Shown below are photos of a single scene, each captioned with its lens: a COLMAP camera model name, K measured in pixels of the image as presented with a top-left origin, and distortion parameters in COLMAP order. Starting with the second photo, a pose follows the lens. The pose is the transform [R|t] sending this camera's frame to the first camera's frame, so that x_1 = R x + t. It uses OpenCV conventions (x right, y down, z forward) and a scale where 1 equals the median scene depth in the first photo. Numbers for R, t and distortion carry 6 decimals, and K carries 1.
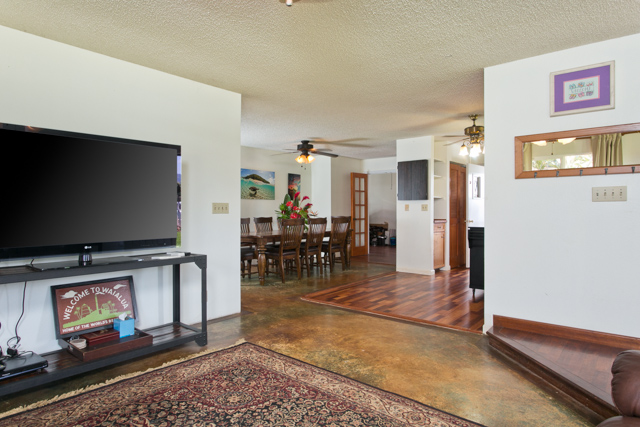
lens RADIAL K [[362.0, 0, 316.0], [0, 362.0, 216.0], [0, 0, 1]] dist [-0.022133, 0.000073]
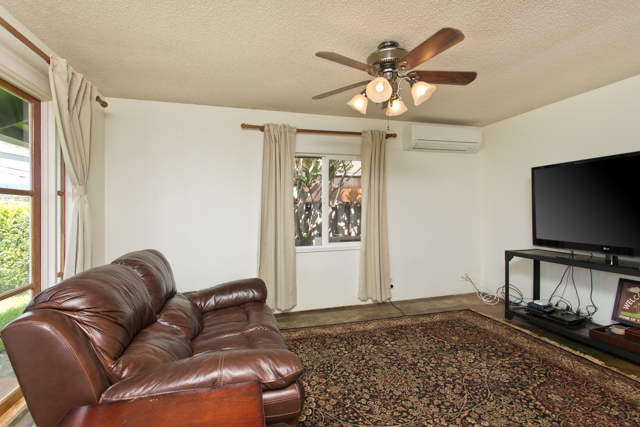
lens RADIAL K [[317.3, 0, 317.3], [0, 317.3, 207.5], [0, 0, 1]] dist [0.001074, -0.001621]
pose [[-0.559358, 0.004767, -0.828912, 0.992750], [0.007260, 0.999973, 0.000852, -0.076157], [0.828894, -0.005541, -0.559378, 0.963404]]
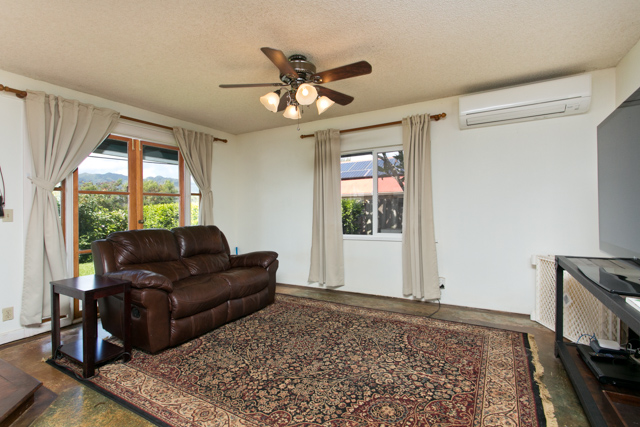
lens RADIAL K [[317.3, 0, 318.4], [0, 317.3, 214.3], [0, 0, 1]] dist [0.001074, -0.001621]
pose [[-0.985158, 0.019310, -0.170562, 0.090152], [0.015242, 0.999568, 0.025126, -0.037273], [0.170974, 0.022154, -0.985026, 1.825756]]
